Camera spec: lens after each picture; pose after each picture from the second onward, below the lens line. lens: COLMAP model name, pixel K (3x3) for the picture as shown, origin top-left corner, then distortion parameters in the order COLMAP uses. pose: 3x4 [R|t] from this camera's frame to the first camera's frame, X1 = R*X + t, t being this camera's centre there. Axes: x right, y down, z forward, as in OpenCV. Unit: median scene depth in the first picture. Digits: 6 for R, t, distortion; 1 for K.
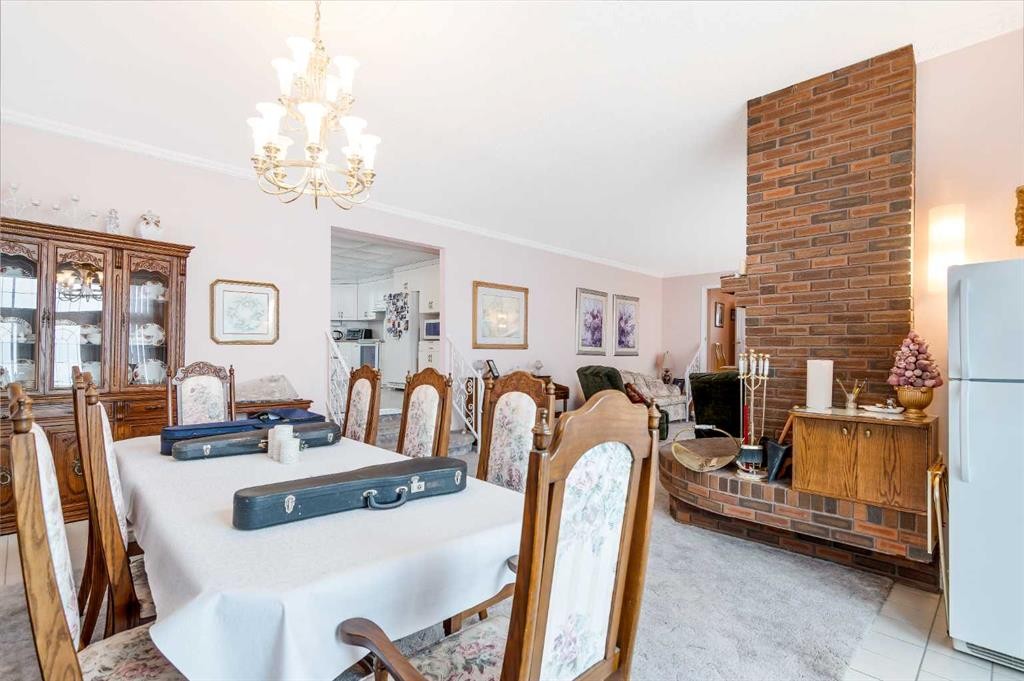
lens RADIAL K [[494.7, 0, 512.0], [0, 494.7, 345.7], [0, 0, 1]] dist [0.002271, 0.002094]
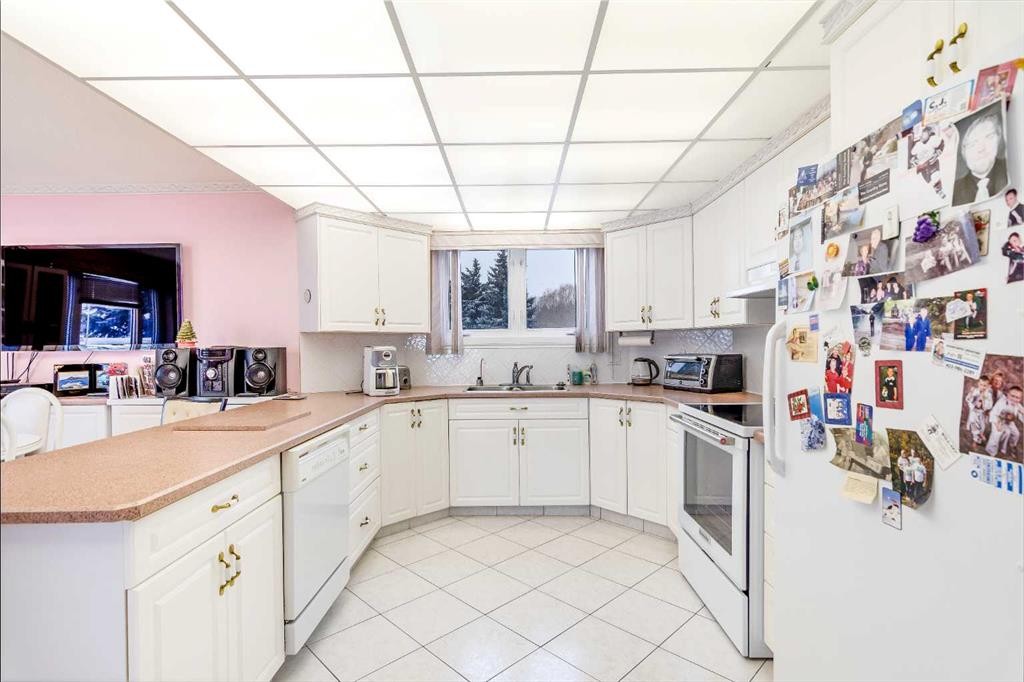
lens RADIAL K [[494.7, 0, 512.0], [0, 494.7, 343.7], [0, 0, 1]] dist [0.002271, 0.002094]
pose [[0.705490, -0.016390, -0.708531, -0.207023], [0.025300, 0.999678, 0.002067, -0.054734], [0.708269, -0.019384, 0.705677, 0.846210]]
